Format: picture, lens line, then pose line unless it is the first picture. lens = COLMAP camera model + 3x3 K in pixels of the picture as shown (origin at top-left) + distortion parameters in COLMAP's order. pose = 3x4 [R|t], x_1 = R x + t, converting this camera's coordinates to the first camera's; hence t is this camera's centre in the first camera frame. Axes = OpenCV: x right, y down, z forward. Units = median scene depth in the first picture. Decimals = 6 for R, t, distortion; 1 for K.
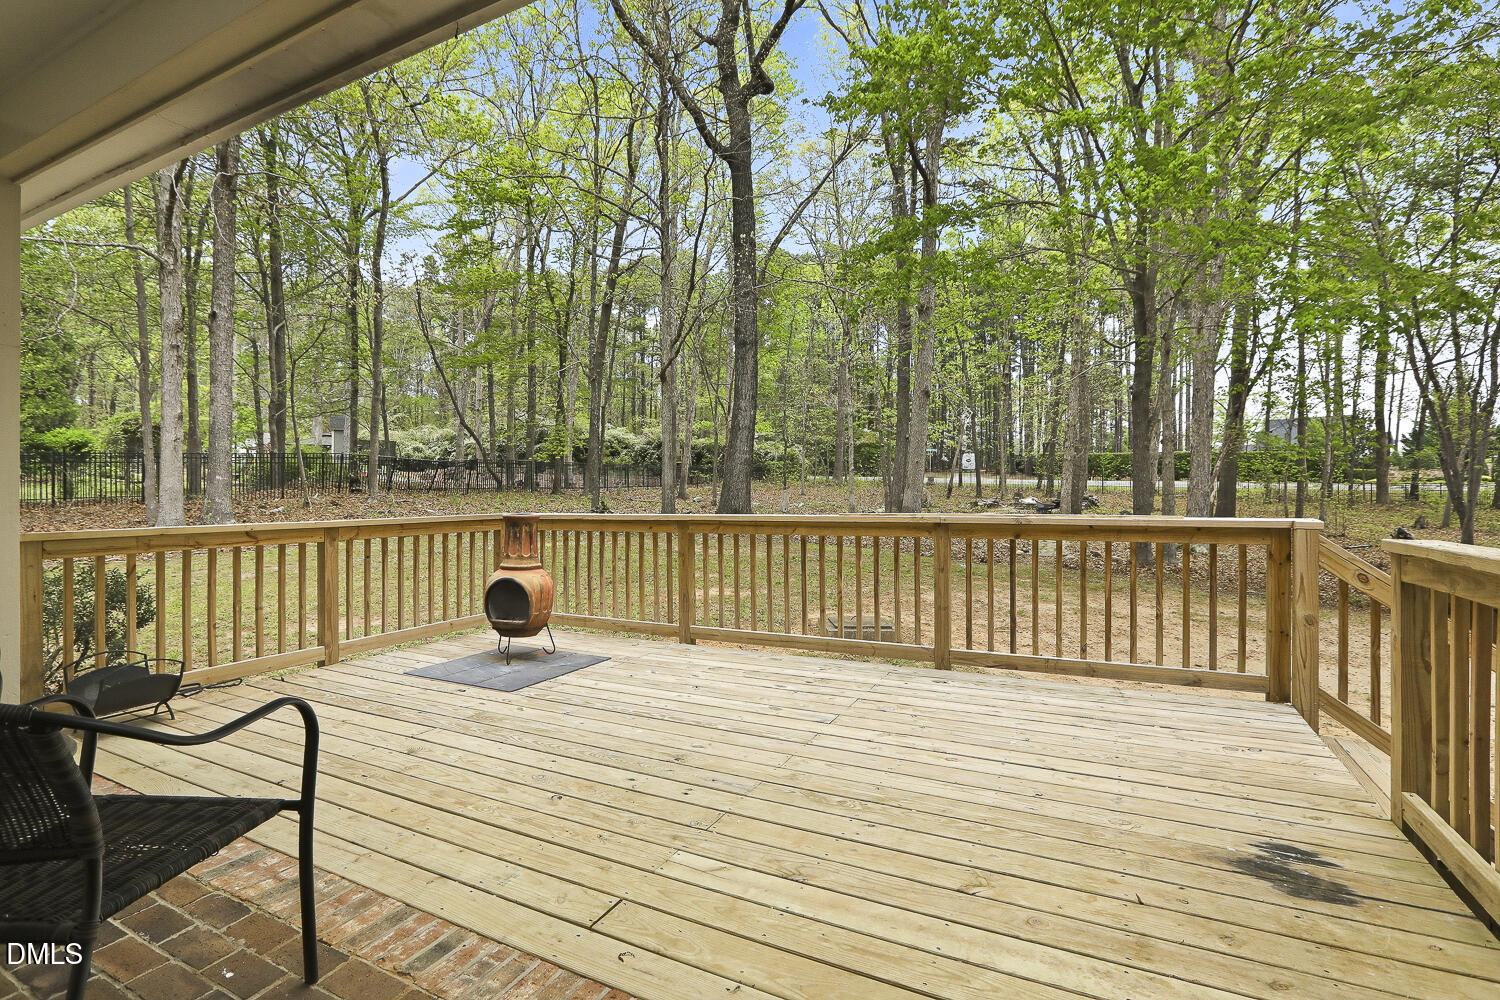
lens RADIAL K [[695.1, 0, 758.7], [0, 695.1, 485.8], [0, 0, 1]] dist [-0.061269, 0.031338]
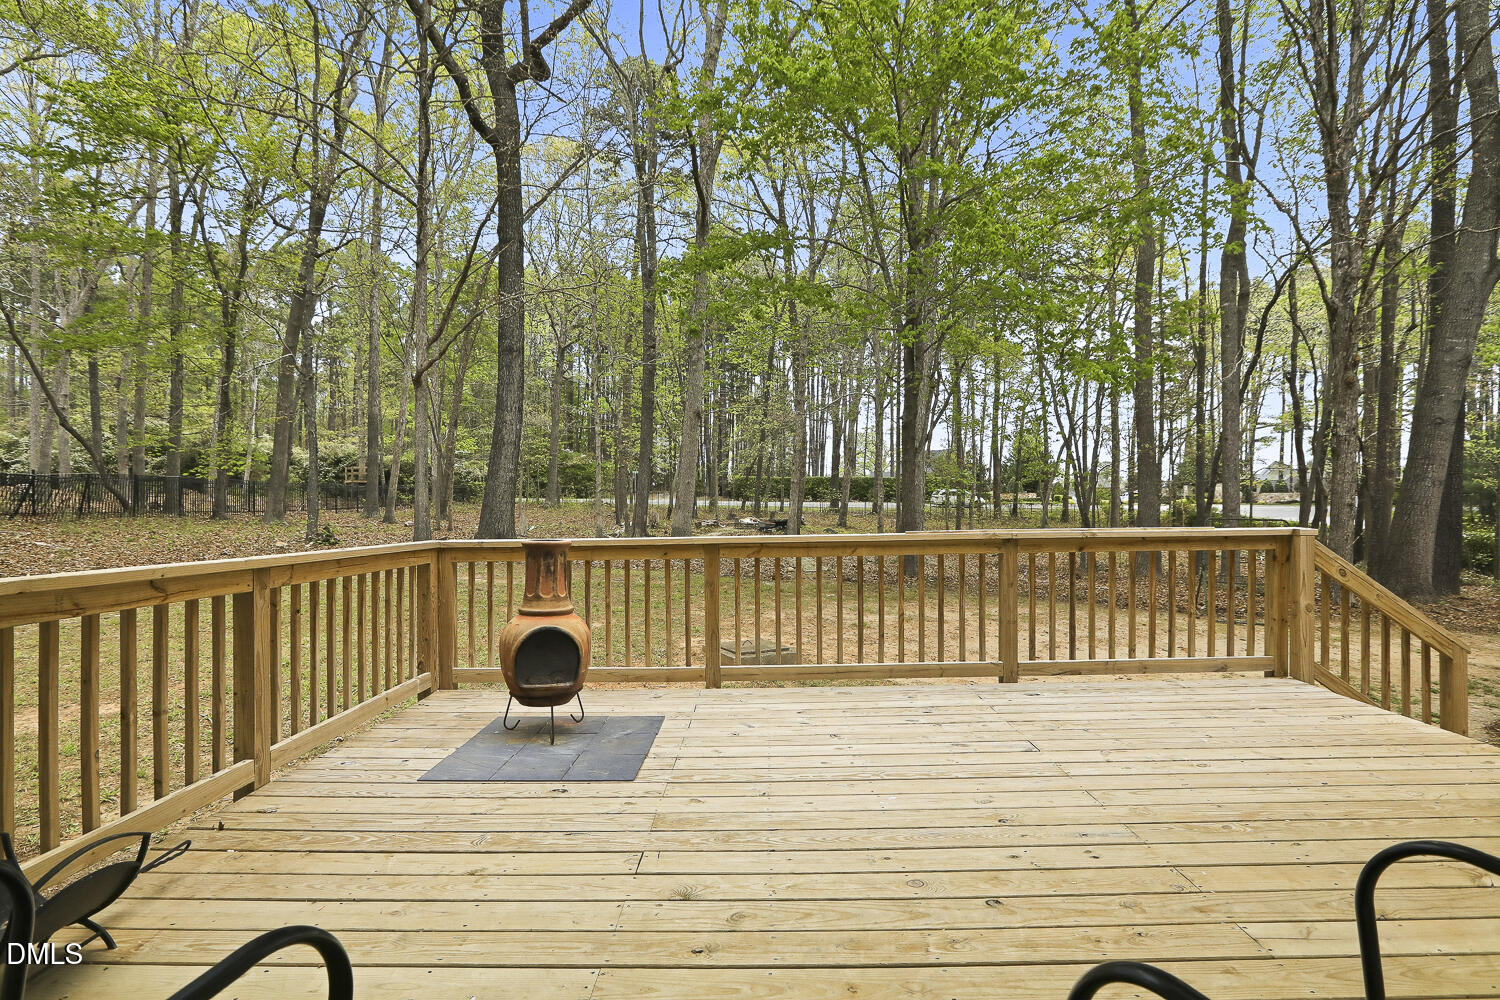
lens RADIAL K [[688.9, 0, 750.0], [0, 688.9, 500.0], [0, 0, 1]] dist [-0.048718, 0.016832]
pose [[0.902337, 0.001255, 0.431030, -0.601674], [0.003878, 0.999932, -0.011028, 0.007837], [-0.431014, 0.011622, 0.902270, 0.297964]]
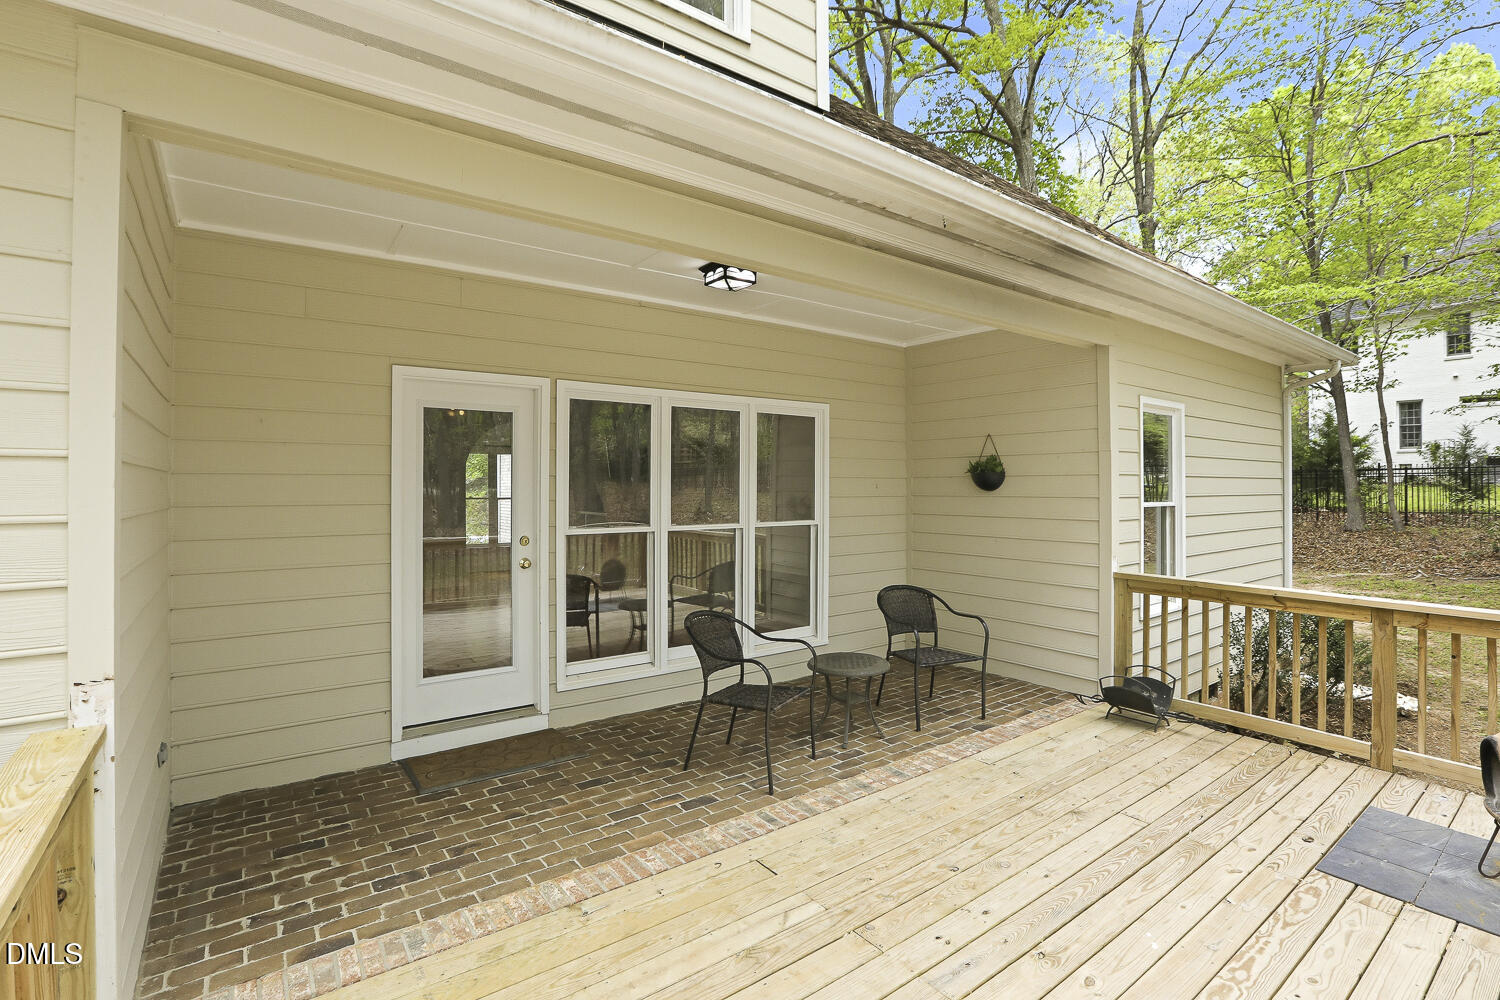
lens RADIAL K [[695.1, 0, 758.7], [0, 695.1, 485.8], [0, 0, 1]] dist [-0.061269, 0.031338]
pose [[-0.455071, 0.003006, -0.890450, 0.578274], [0.003742, 0.999992, 0.001463, -0.118879], [0.890447, -0.002666, -0.455079, 0.845943]]
